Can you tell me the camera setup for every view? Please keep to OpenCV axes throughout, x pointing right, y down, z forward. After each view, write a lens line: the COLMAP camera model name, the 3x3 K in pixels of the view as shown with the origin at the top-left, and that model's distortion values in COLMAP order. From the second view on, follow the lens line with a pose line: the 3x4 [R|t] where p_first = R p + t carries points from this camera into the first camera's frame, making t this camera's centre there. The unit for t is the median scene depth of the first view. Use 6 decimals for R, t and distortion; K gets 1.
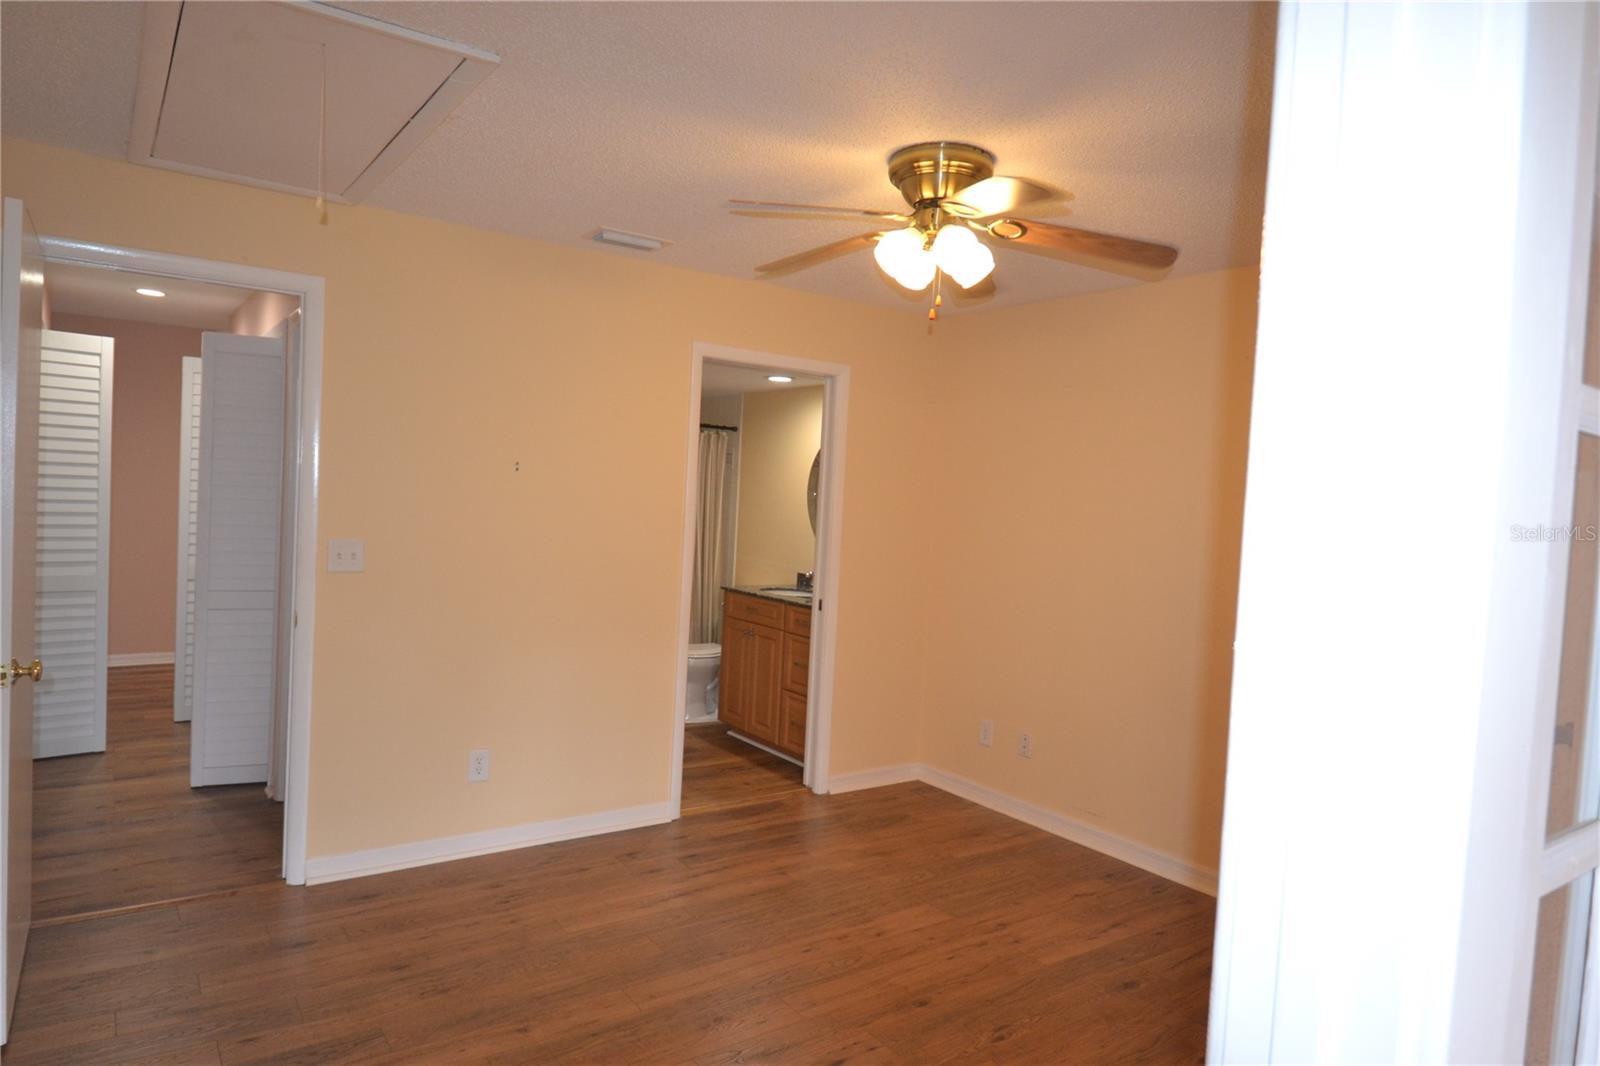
lens RADIAL K [[968.9, 0, 795.1], [0, 968.9, 529.9], [0, 0, 1]] dist [0.048987, -0.058219]
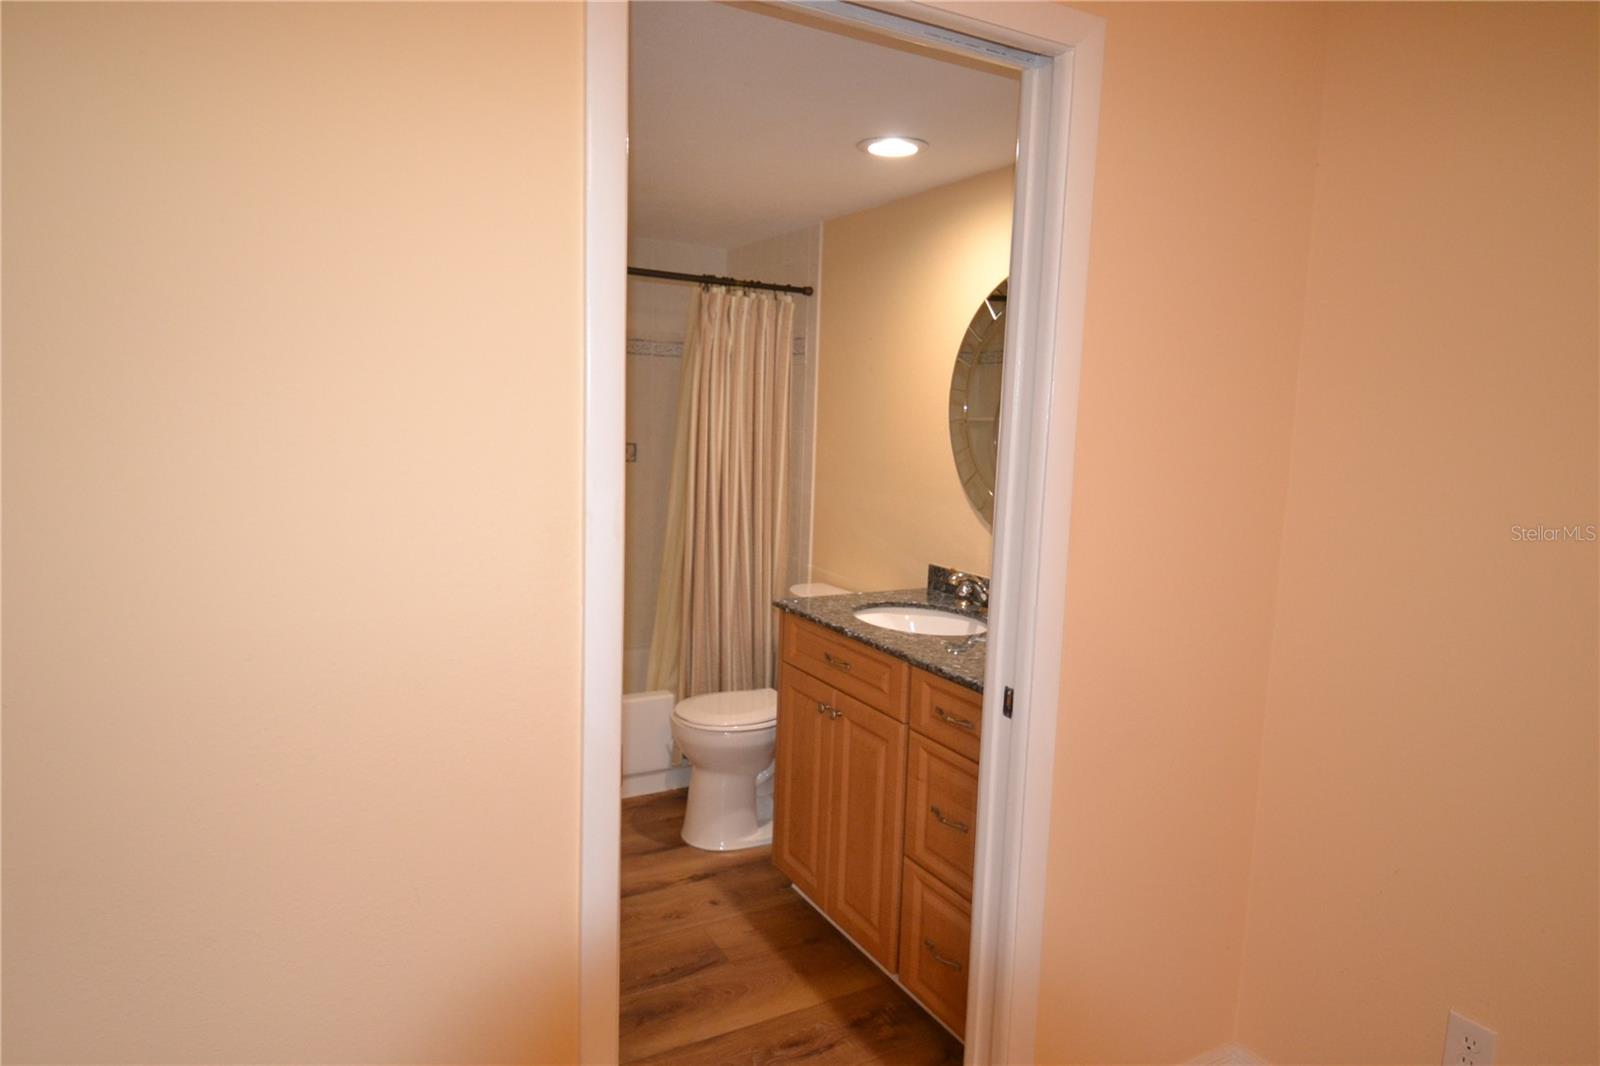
lens RADIAL K [[968.9, 0, 795.1], [0, 968.9, 529.9], [0, 0, 1]] dist [0.048987, -0.058219]
pose [[0.993810, -0.005826, -0.110942, -0.011539], [0.014660, 0.996768, 0.078982, -0.016149], [0.110123, -0.080120, 0.990683, 0.536058]]
